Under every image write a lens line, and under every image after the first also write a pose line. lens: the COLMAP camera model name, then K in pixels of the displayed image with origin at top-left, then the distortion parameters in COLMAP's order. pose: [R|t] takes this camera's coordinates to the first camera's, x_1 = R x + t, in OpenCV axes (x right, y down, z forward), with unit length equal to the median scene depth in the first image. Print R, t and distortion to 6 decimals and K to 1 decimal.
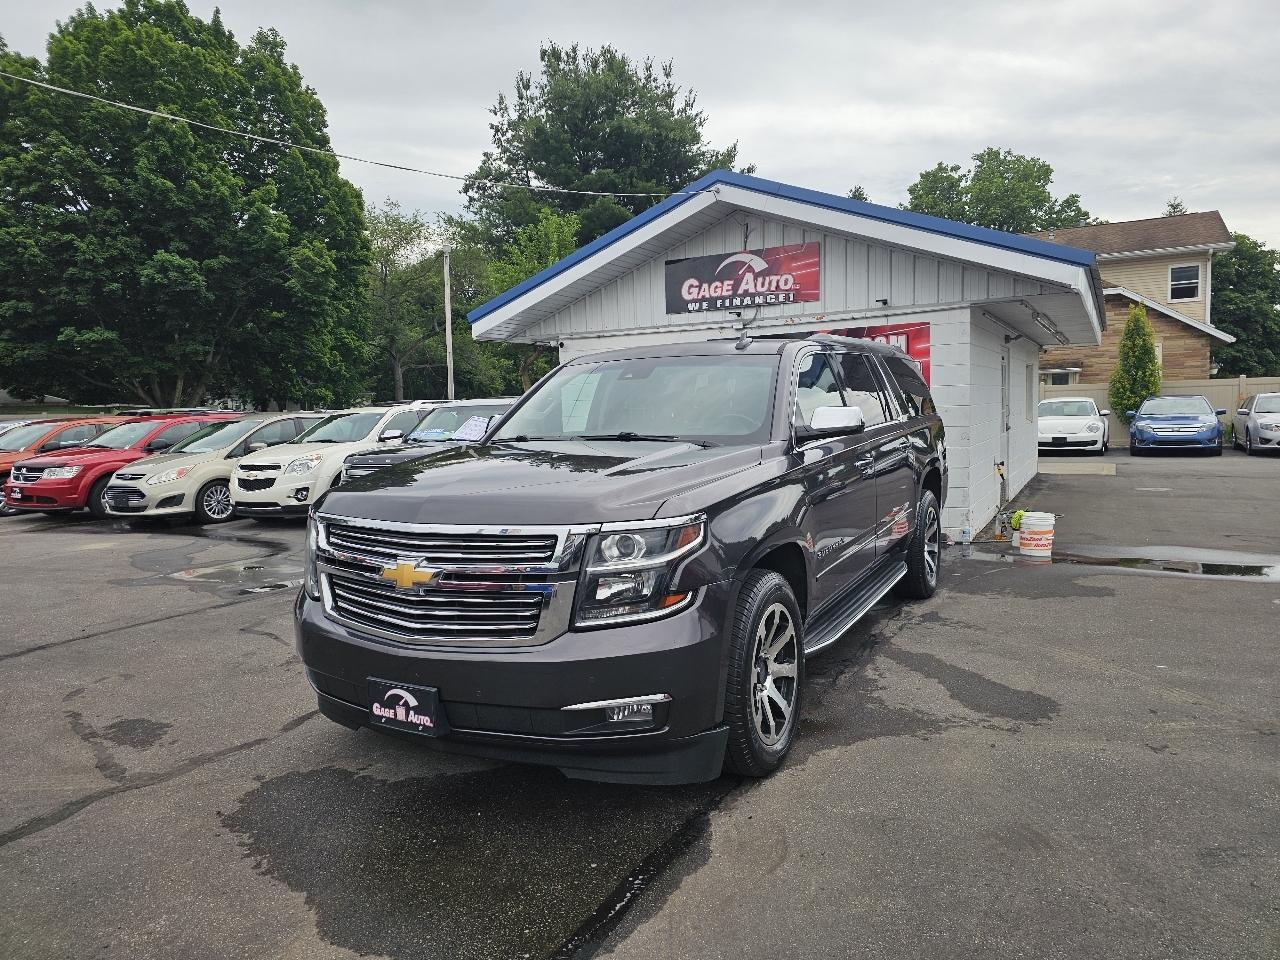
lens RADIAL K [[854.0, 0, 638.1], [0, 854.0, 473.1], [0, 0, 1]] dist [0.060298, -0.051962]
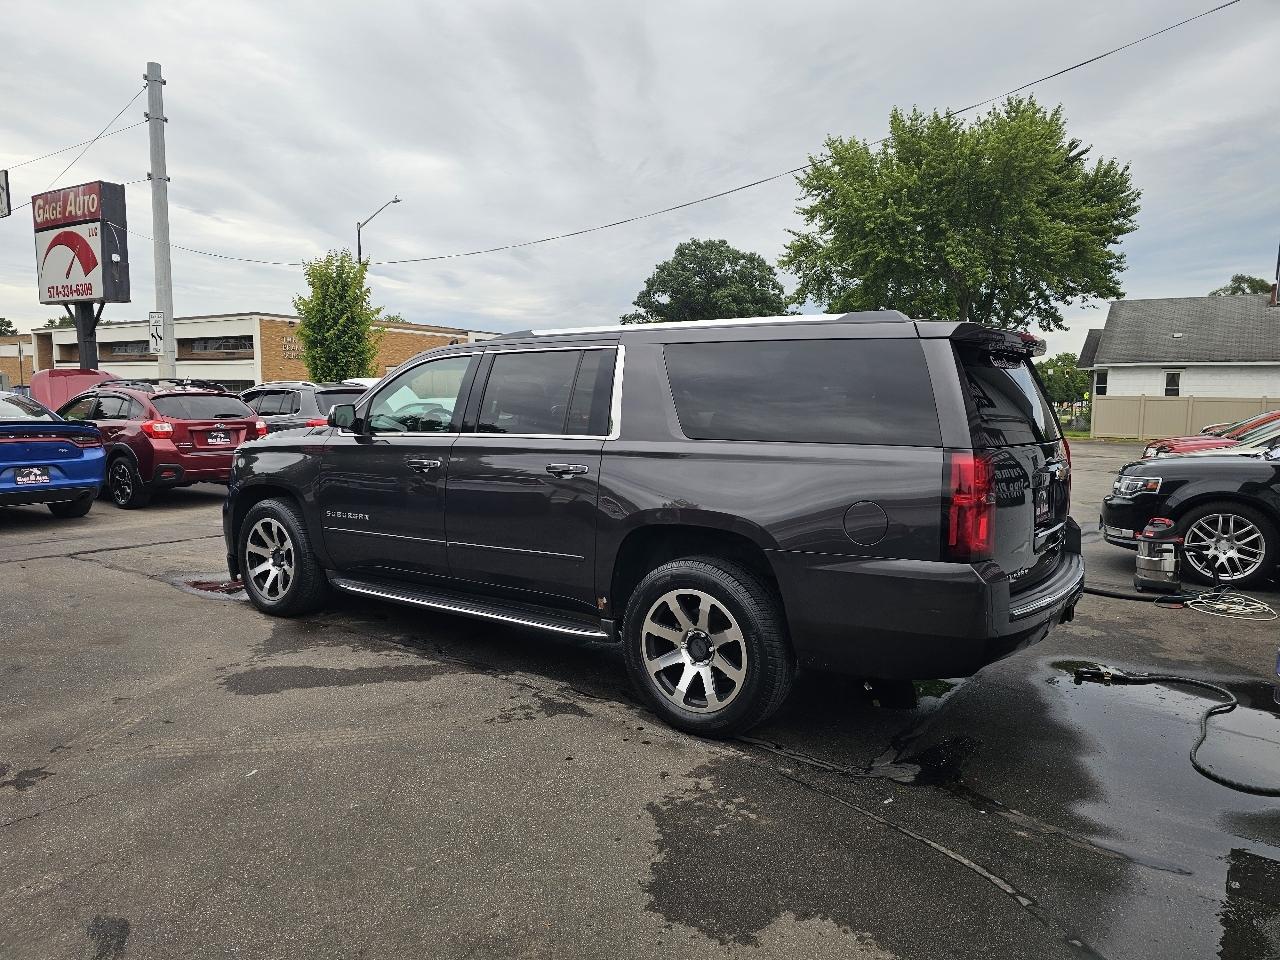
lens RADIAL K [[854.0, 0, 627.2], [0, 854.0, 479.0], [0, 0, 1]] dist [0.060298, -0.051962]
pose [[-0.126159, 0.120135, -0.984709, 0.619644], [-0.091027, 0.987050, 0.132083, -0.074769], [0.987825, 0.106299, -0.113590, 0.675865]]
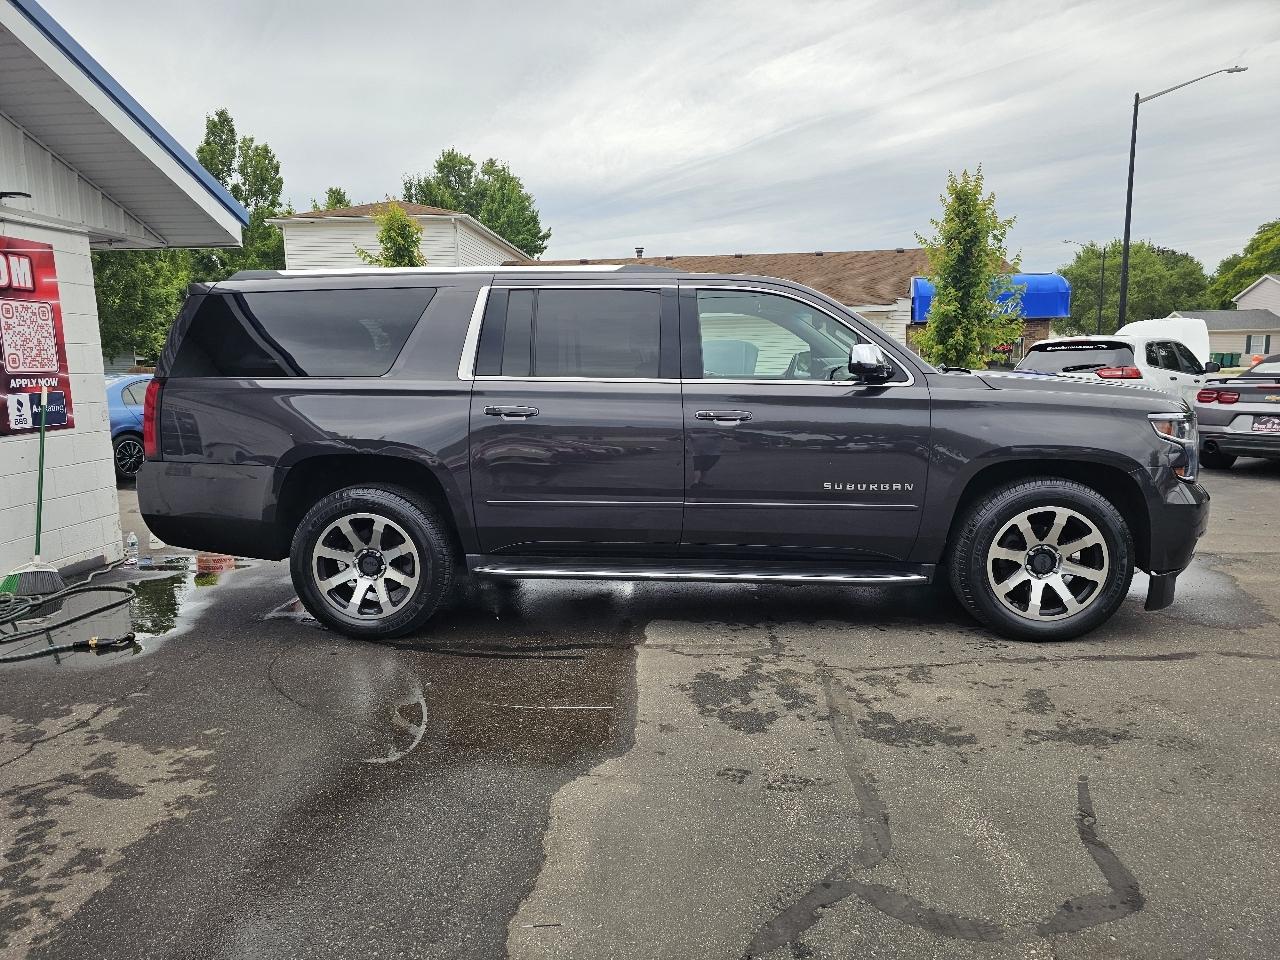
lens RADIAL K [[854.0, 0, 630.3], [0, 854.0, 484.5], [0, 0, 1]] dist [0.060298, -0.051962]
pose [[-0.416552, -0.091397, 0.904506, -0.428475], [0.103280, 0.983735, 0.146967, -0.042645], [-0.903226, 0.154636, -0.400337, 0.820543]]
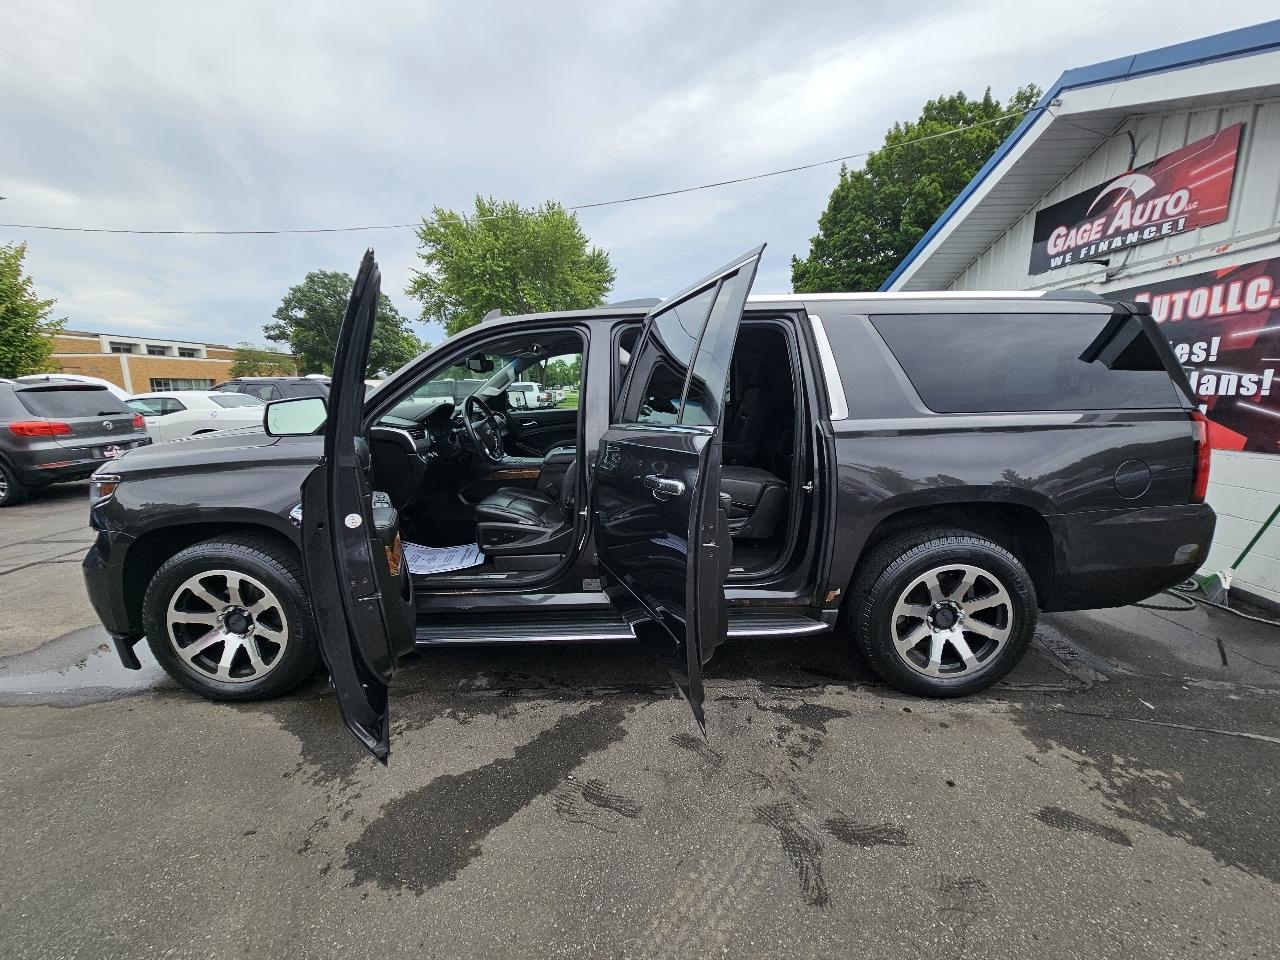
lens RADIAL K [[518.5, 0, 641.1], [0, 518.5, 483.5], [0, 0, 1]] dist [0.003078, -0.002081]
pose [[0.478566, 0.183407, -0.858683, 0.358566], [-0.072627, 0.982859, 0.169453, -0.041521], [0.875043, -0.018731, 0.483683, 0.418198]]
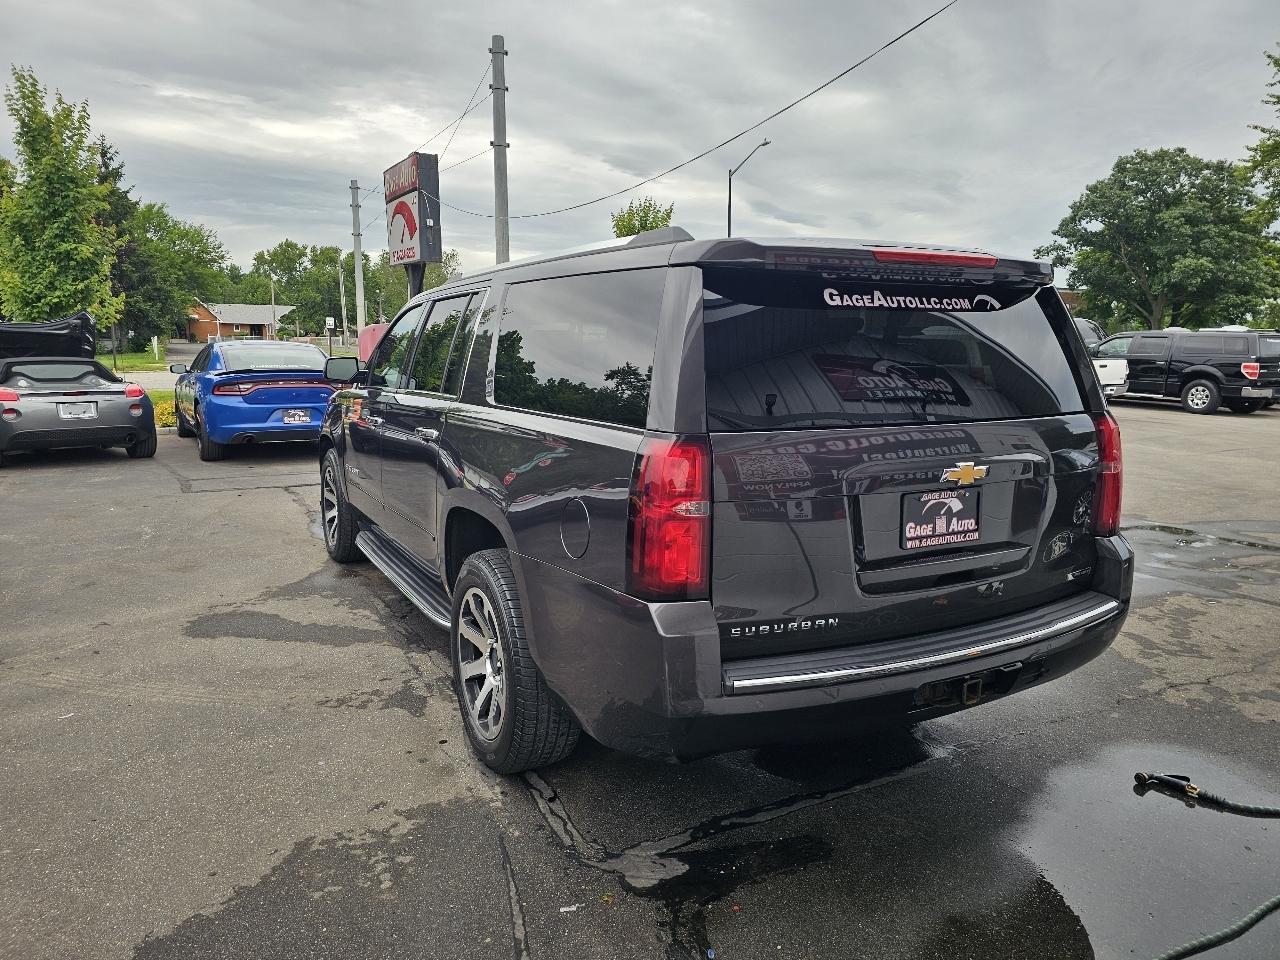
lens RADIAL K [[860.4, 0, 640.7], [0, 860.4, 486.2], [0, 0, 1]] dist [0.051169, -0.038950]
pose [[-0.540946, 0.162961, -0.825119, 0.459534], [-0.062190, 0.970614, 0.232468, -0.092434], [0.838755, 0.177067, -0.514915, 0.881579]]
